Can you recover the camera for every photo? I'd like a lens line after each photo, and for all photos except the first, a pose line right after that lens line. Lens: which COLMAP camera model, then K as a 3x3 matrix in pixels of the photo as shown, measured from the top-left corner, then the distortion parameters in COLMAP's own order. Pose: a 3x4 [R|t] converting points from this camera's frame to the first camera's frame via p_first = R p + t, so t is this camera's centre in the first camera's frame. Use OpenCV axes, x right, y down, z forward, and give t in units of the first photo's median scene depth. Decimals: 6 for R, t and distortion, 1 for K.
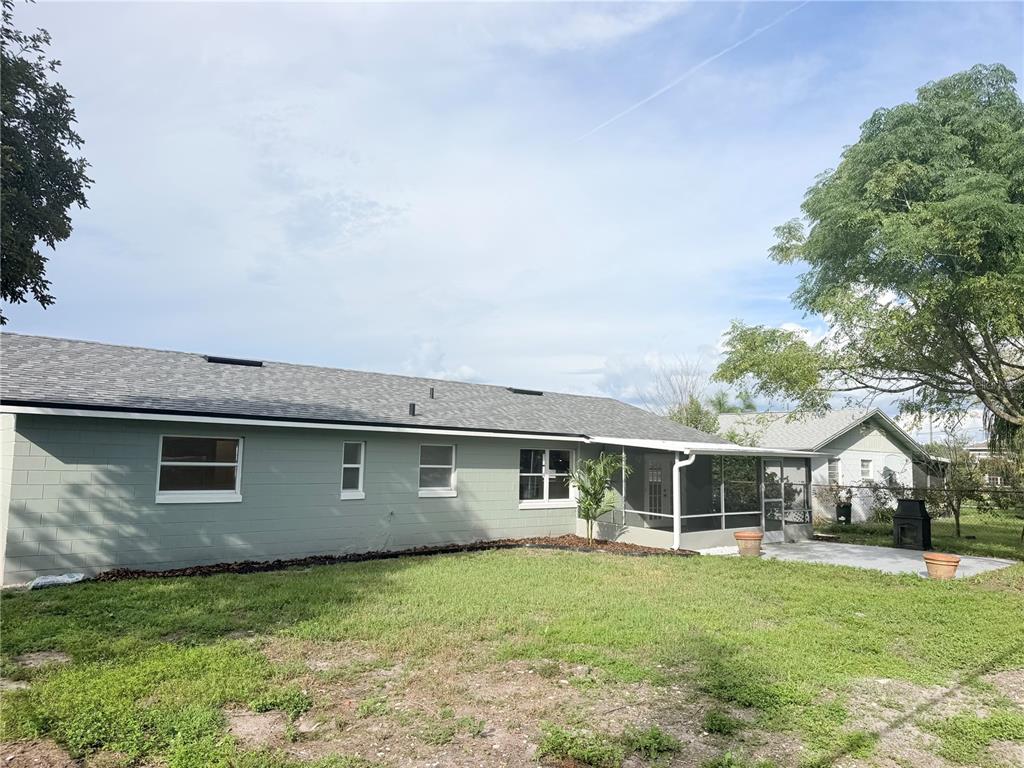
lens RADIAL K [[728.5, 0, 497.9], [0, 728.5, 383.8], [0, 0, 1]] dist [0.055288, -0.083084]
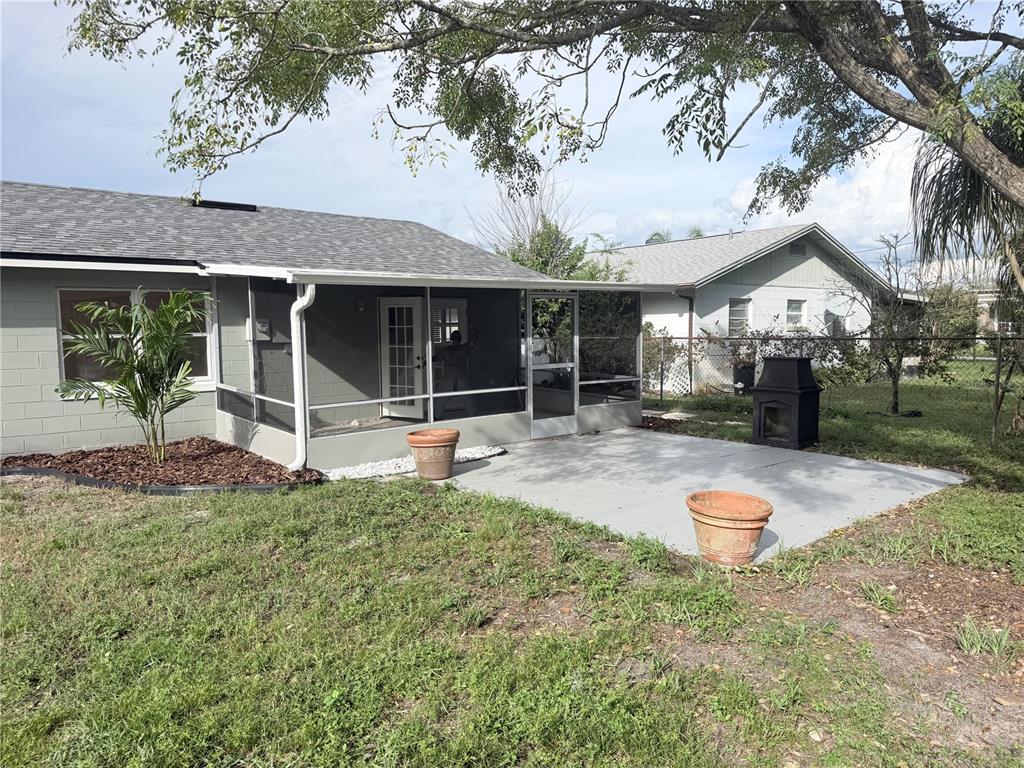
lens RADIAL K [[728.5, 0, 497.9], [0, 728.5, 383.8], [0, 0, 1]] dist [0.055288, -0.083084]
pose [[0.999191, -0.029524, -0.027308, 0.356429], [0.034034, 0.982511, 0.183068, 0.067291], [0.021426, -0.183849, 0.982721, 0.443628]]
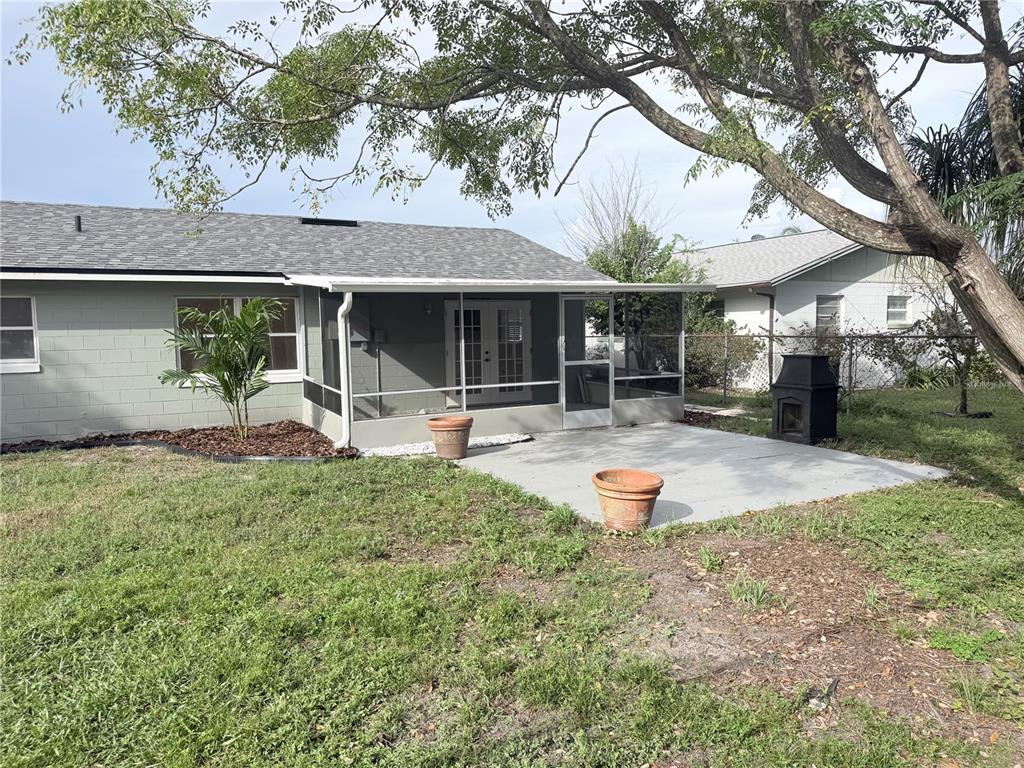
lens RADIAL K [[723.6, 0, 498.3], [0, 723.6, 379.0], [0, 0, 1]] dist [0.128484, -0.247691]
pose [[0.970870, -0.019392, -0.238822, 0.462216], [0.061344, 0.983618, 0.169509, 0.064070], [0.231623, -0.179222, 0.956154, 0.395317]]
